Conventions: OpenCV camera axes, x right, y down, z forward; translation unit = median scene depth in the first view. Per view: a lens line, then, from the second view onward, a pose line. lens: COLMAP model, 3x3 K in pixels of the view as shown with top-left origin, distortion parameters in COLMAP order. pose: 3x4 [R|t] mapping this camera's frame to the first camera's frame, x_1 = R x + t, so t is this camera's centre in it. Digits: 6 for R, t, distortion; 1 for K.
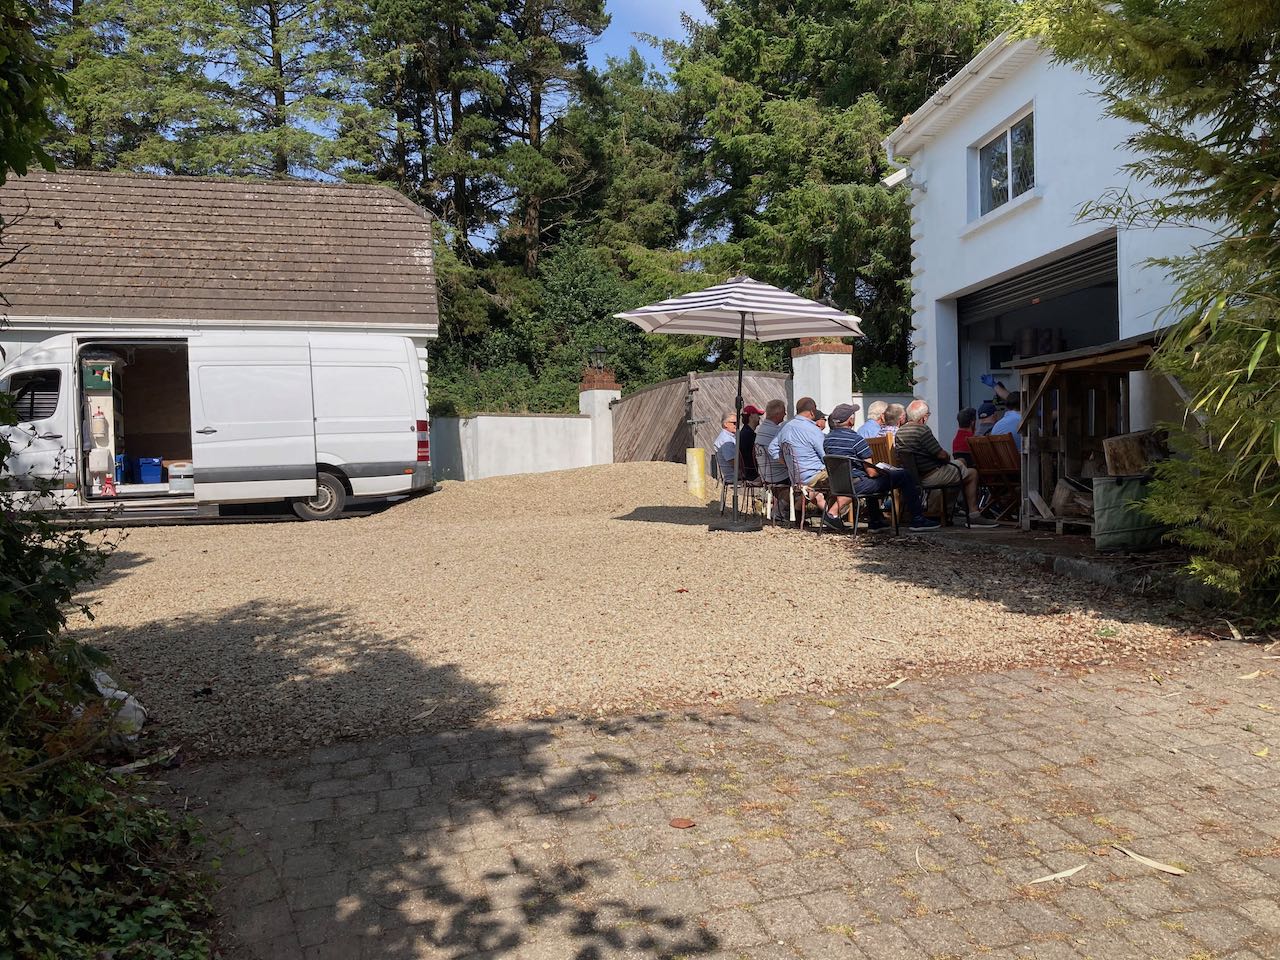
lens RADIAL K [[1042.1, 0, 642.3], [0, 1042.1, 484.3], [0, 0, 1]] dist [0.042410, -0.038879]
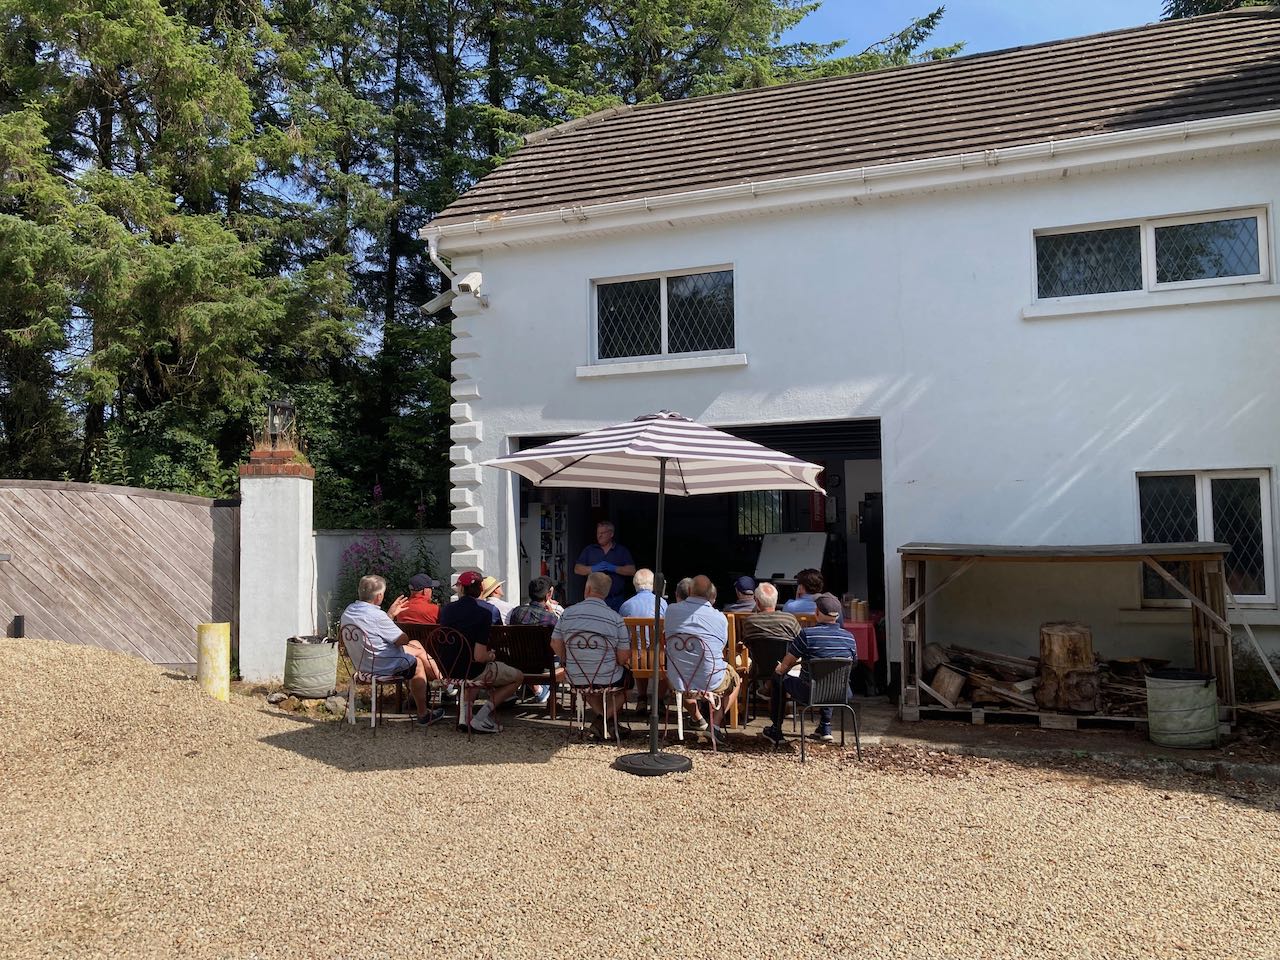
lens RADIAL K [[1042.1, 0, 638.1], [0, 1042.1, 477.8], [0, 0, 1]] dist [0.042410, -0.038879]
pose [[0.450230, 0.073776, 0.889859, -0.303753], [0.011240, 0.996034, -0.088266, -0.047301], [-0.892842, 0.049741, 0.447615, 0.375922]]
